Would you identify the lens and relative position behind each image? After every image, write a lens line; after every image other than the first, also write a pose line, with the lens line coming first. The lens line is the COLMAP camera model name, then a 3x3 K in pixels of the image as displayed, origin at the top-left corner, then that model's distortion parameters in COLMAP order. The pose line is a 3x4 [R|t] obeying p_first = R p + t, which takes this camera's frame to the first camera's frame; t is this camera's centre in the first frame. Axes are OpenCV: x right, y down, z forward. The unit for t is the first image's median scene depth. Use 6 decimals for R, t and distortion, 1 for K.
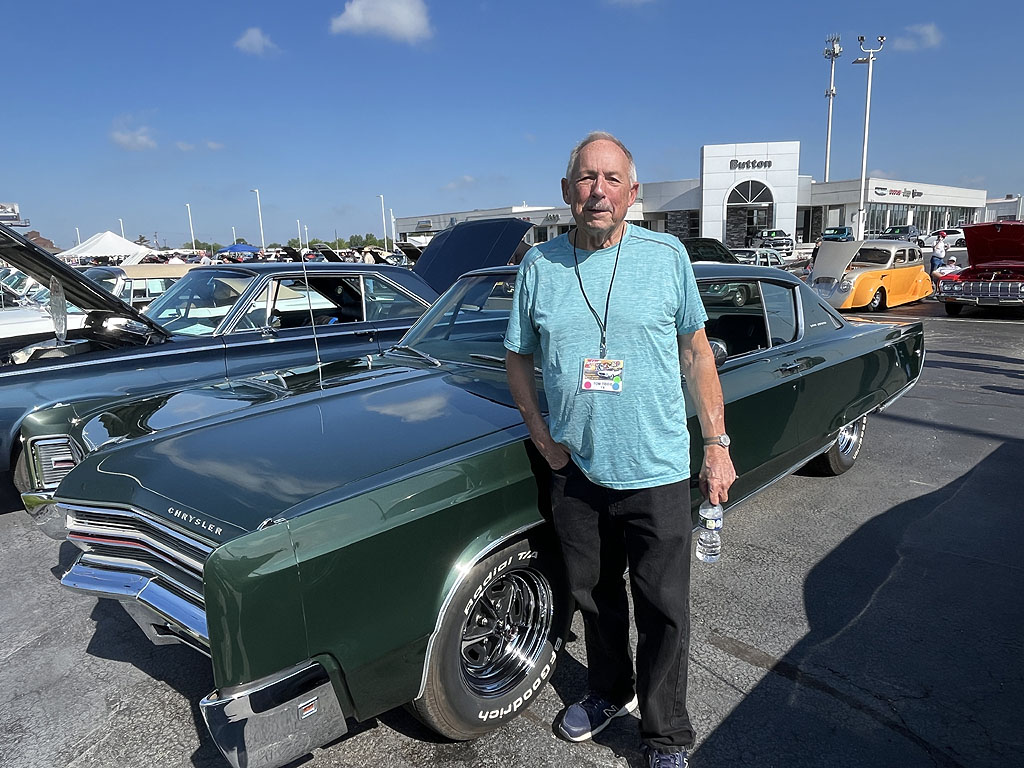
lens RADIAL K [[683.7, 0, 509.7], [0, 683.7, 377.7], [0, 0, 1]] dist [0.000834, -0.004771]
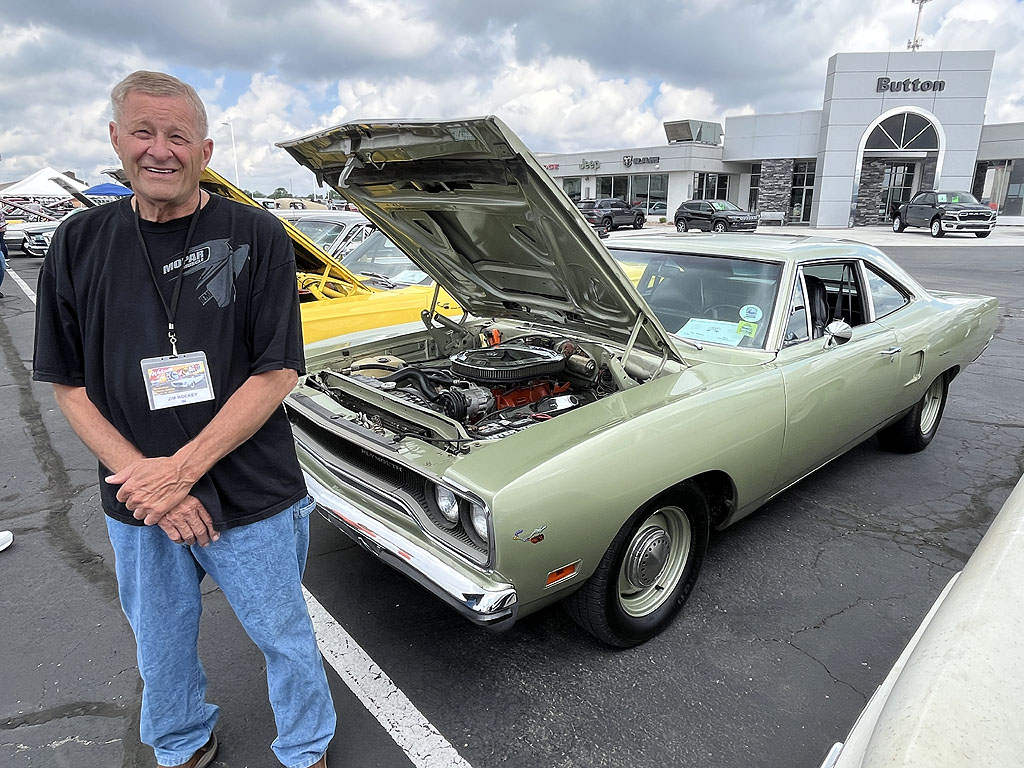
lens RADIAL K [[631.6, 0, 512.0], [0, 631.6, 384.0], [0, 0, 1]] dist [-0.007382, 0.000708]
pose [[0.997943, 0.050246, -0.039821, 0.212894], [-0.046644, 0.995138, 0.086742, -0.672474], [0.043985, -0.084706, 0.995435, 3.606331]]
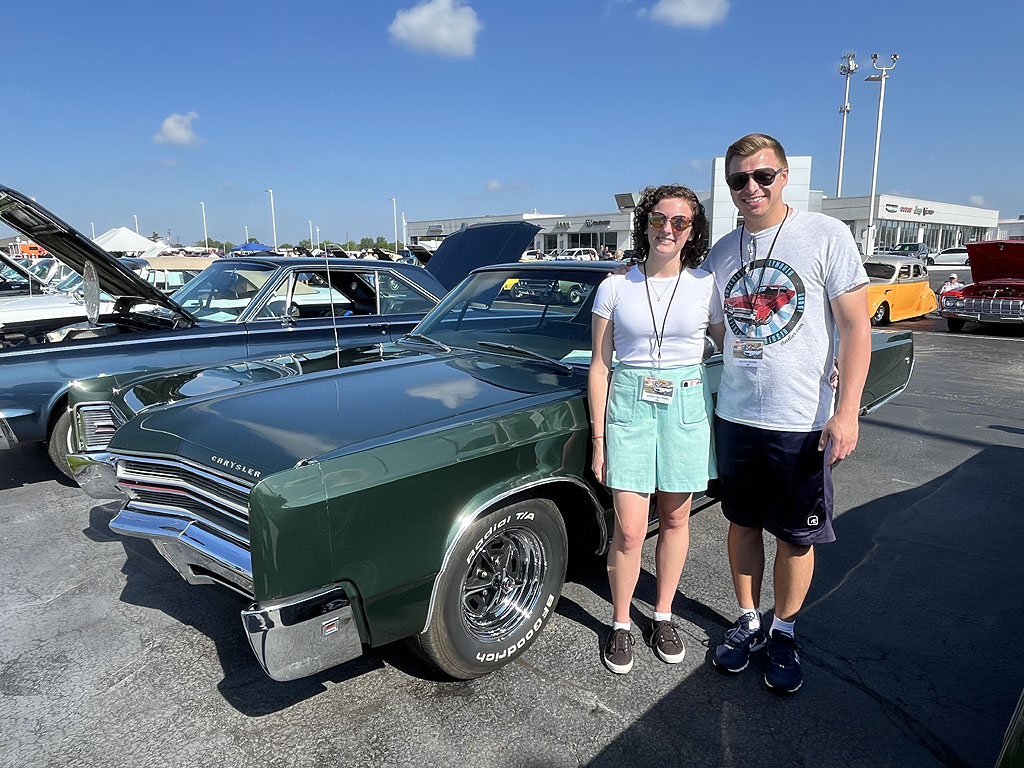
lens RADIAL K [[683.7, 0, 509.7], [0, 683.7, 377.7], [0, 0, 1]] dist [0.000834, -0.004771]
pose [[0.999513, 0.029751, -0.009380, 0.002205], [-0.029840, 0.999509, -0.009544, 0.018319], [0.009092, 0.009819, 0.999910, -0.047167]]
